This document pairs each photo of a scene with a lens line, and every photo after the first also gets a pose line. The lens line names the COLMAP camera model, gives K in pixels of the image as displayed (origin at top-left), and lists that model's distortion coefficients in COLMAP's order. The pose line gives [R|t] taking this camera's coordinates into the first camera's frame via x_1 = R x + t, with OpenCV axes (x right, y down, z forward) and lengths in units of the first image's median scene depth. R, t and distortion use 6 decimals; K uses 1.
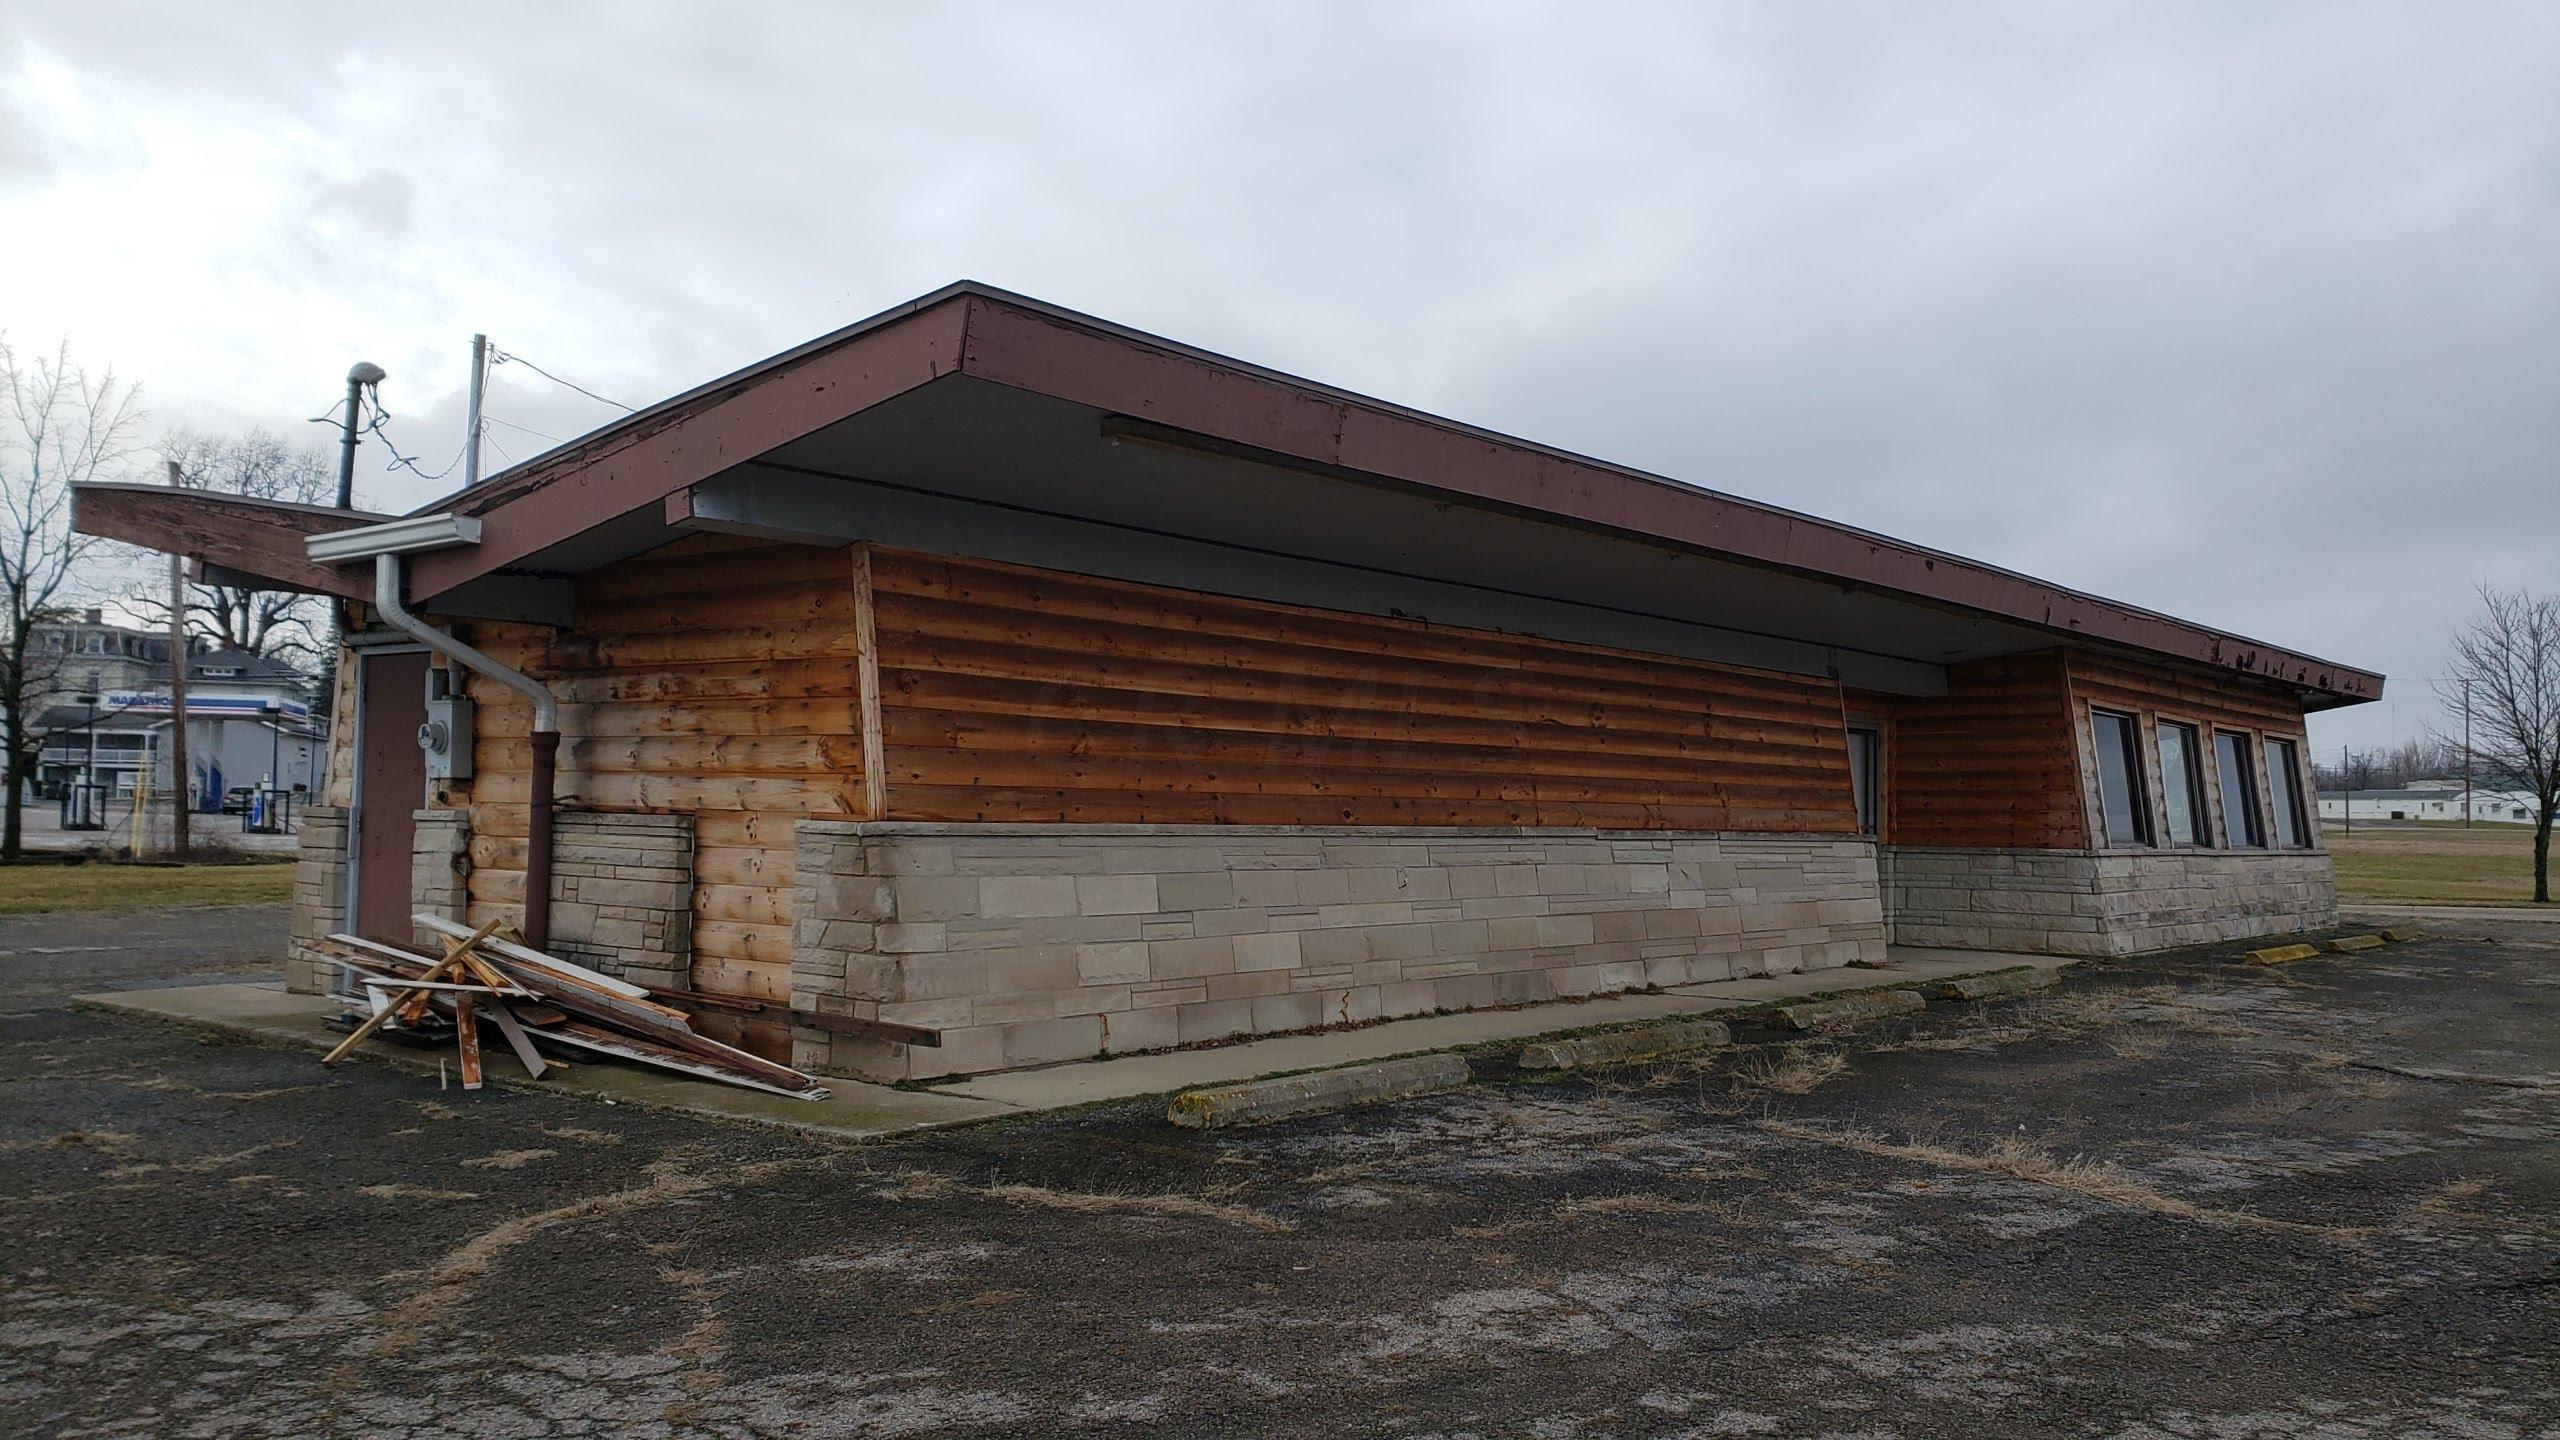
lens RADIAL K [[2018.3, 0, 1318.0], [0, 2018.3, 727.5], [0, 0, 1]] dist [0.136789, -0.307619]
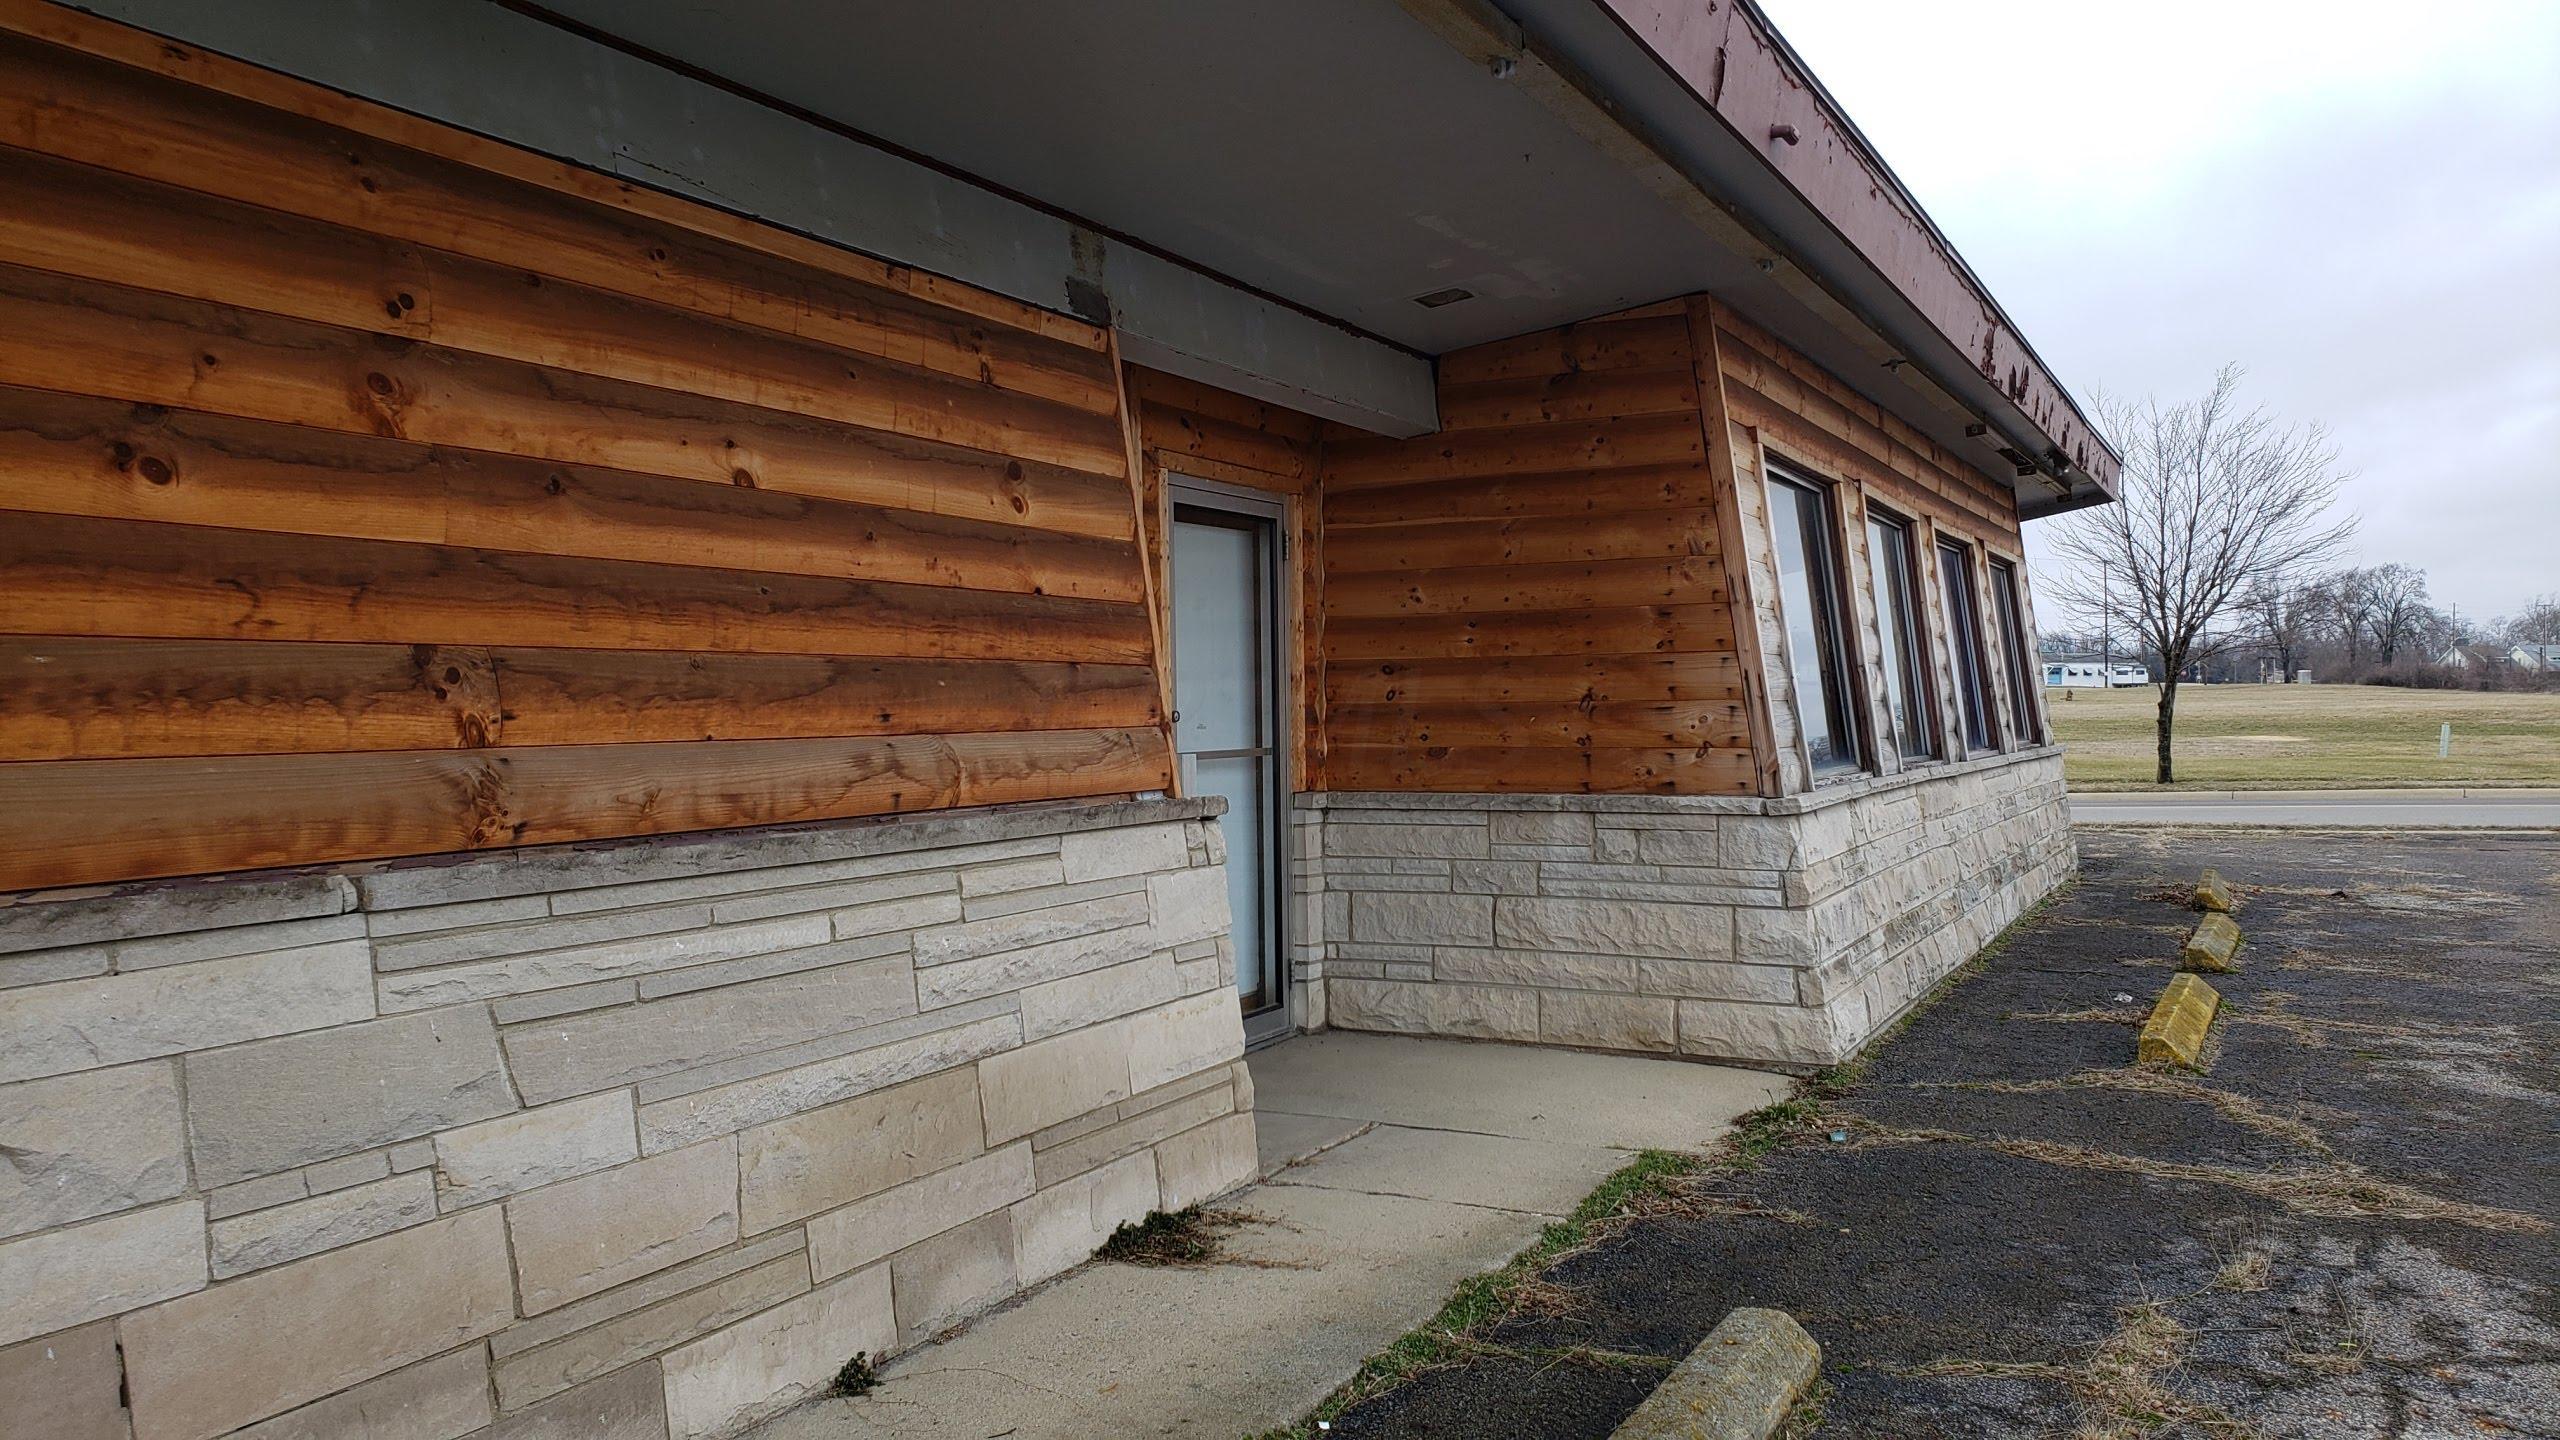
lens RADIAL K [[2018.3, 0, 1318.0], [0, 2018.3, 727.5], [0, 0, 1]] dist [0.136789, -0.307619]
pose [[0.974849, -0.031992, 0.220557, 0.268398], [0.019557, 0.998105, 0.058336, 0.028124], [-0.222005, -0.052555, 0.973628, 0.837783]]
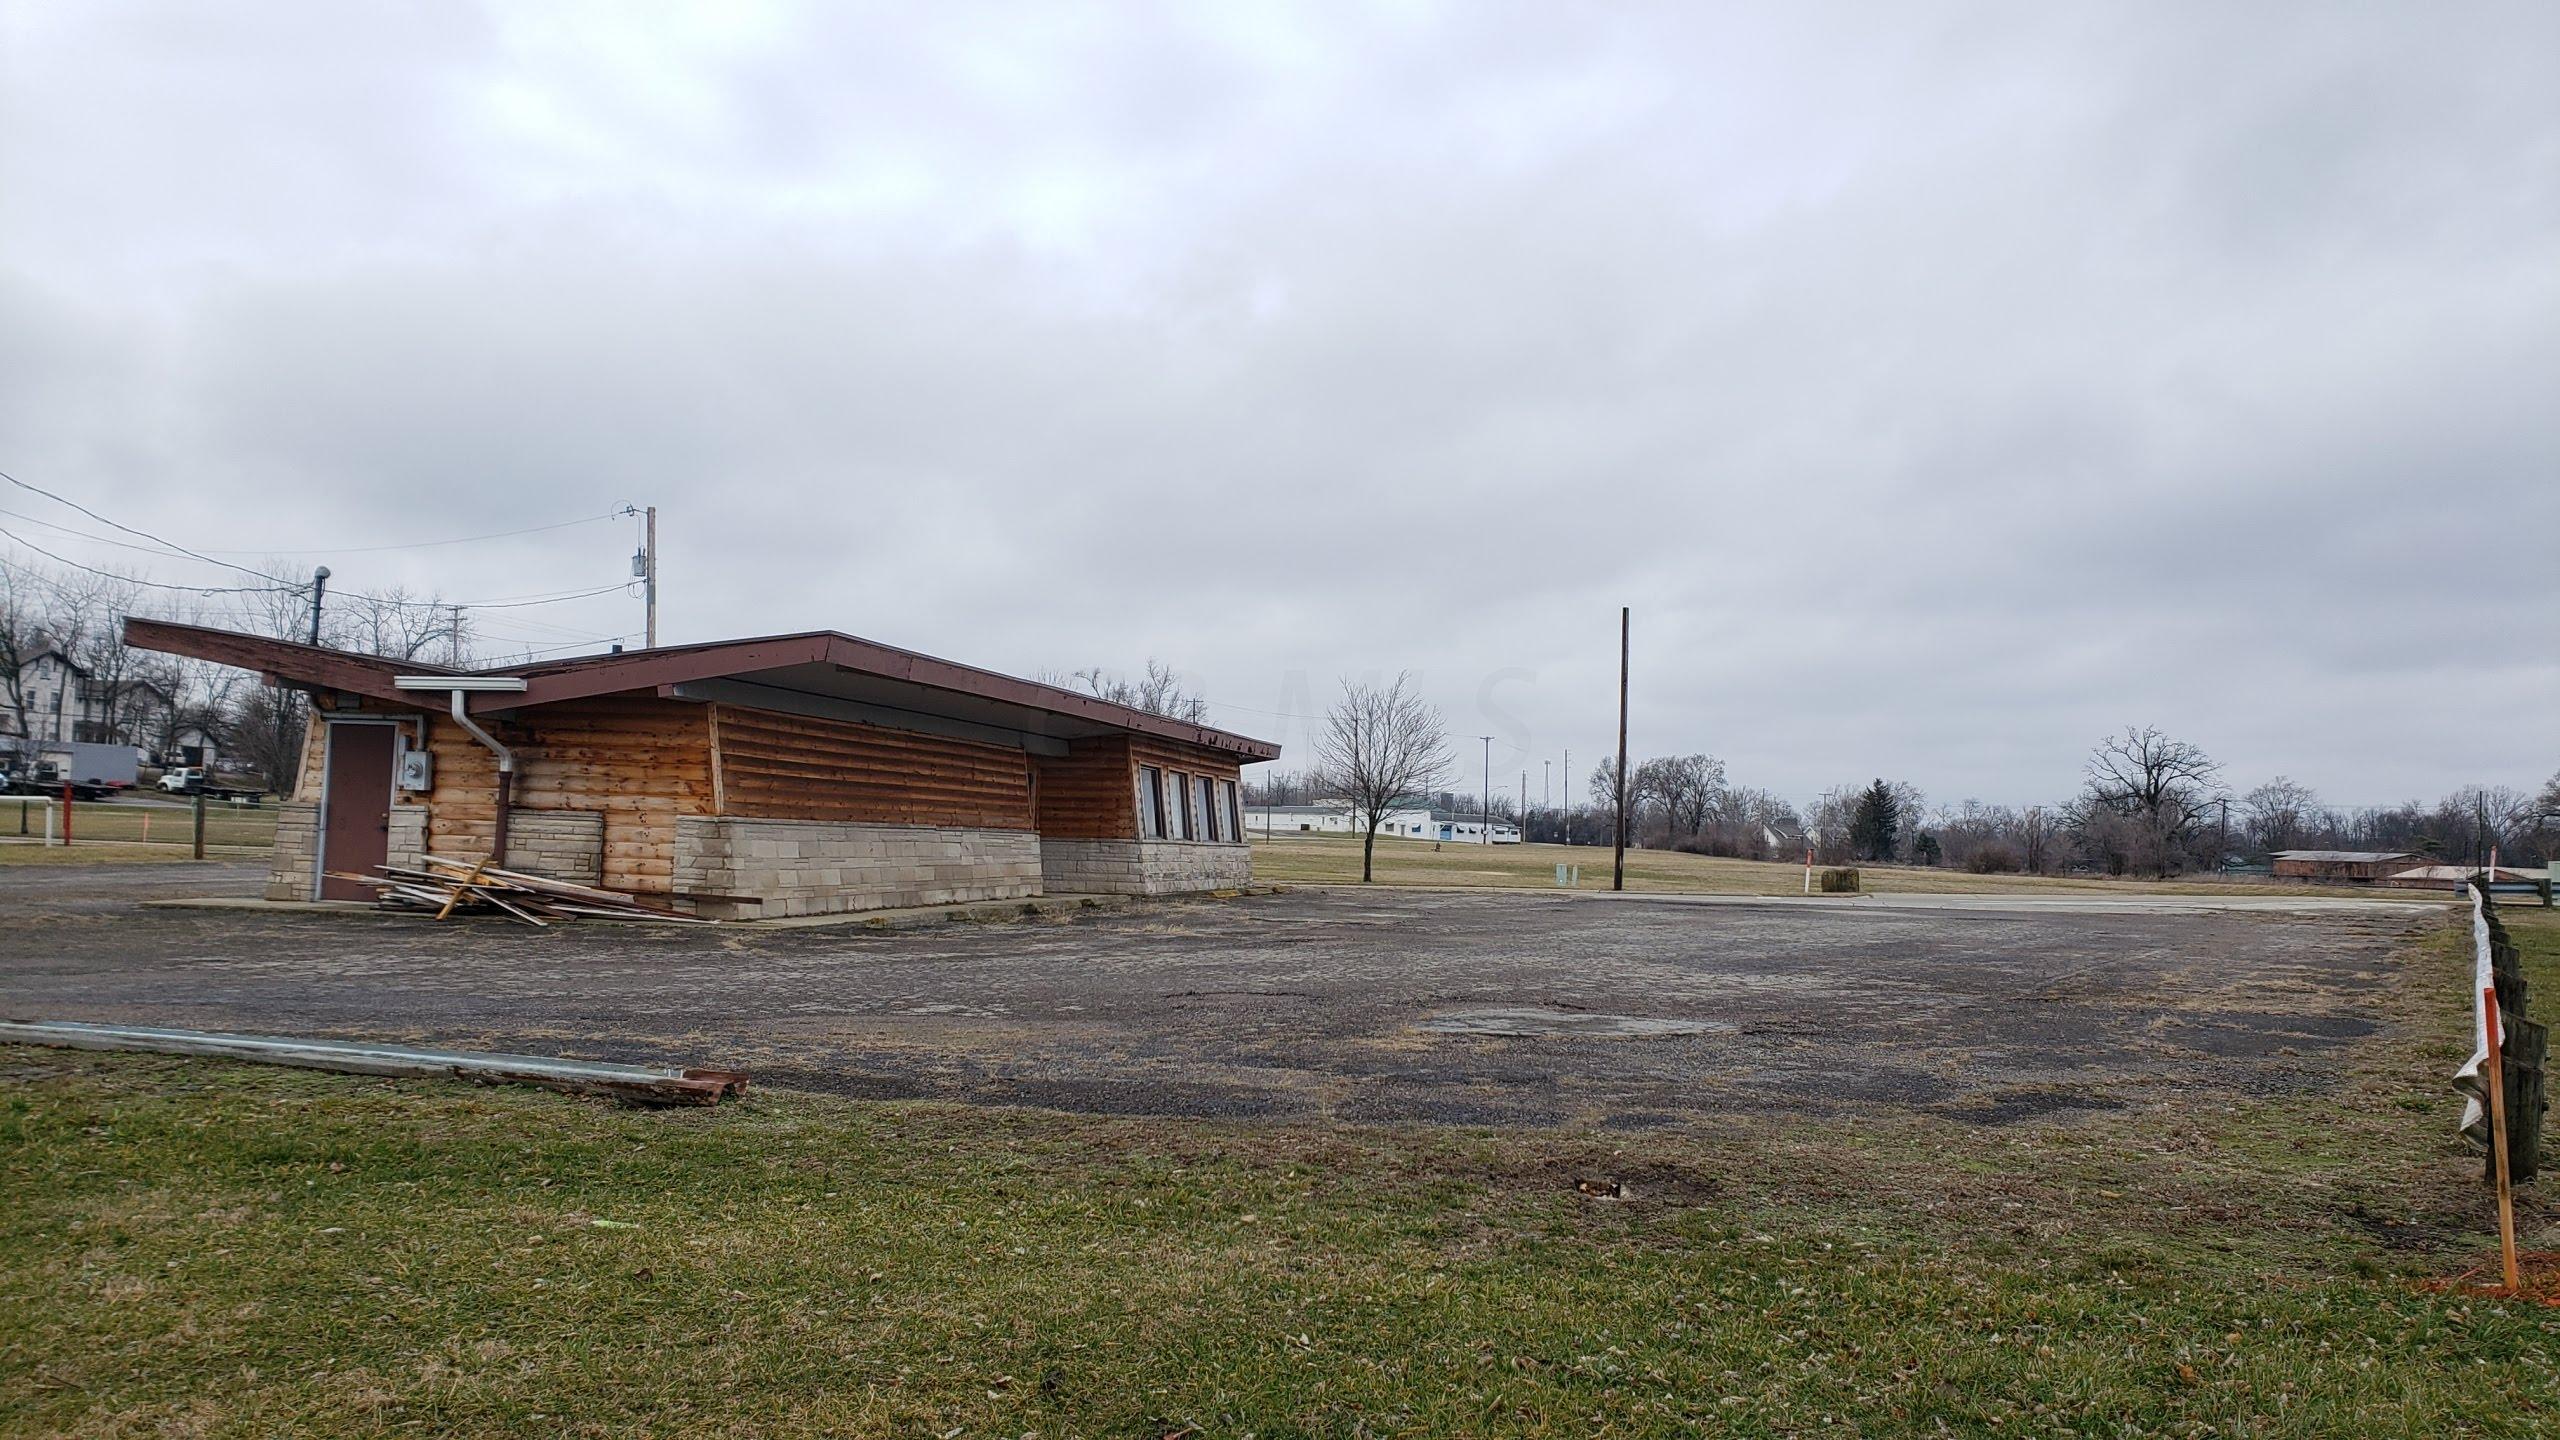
lens RADIAL K [[2018.3, 0, 1318.0], [0, 2018.3, 727.5], [0, 0, 1]] dist [0.136789, -0.307619]
pose [[0.882520, 0.039912, 0.468578, -0.486240], [-0.038939, 0.999172, -0.011768, -0.039791], [-0.468660, -0.007860, 0.883344, -1.000722]]
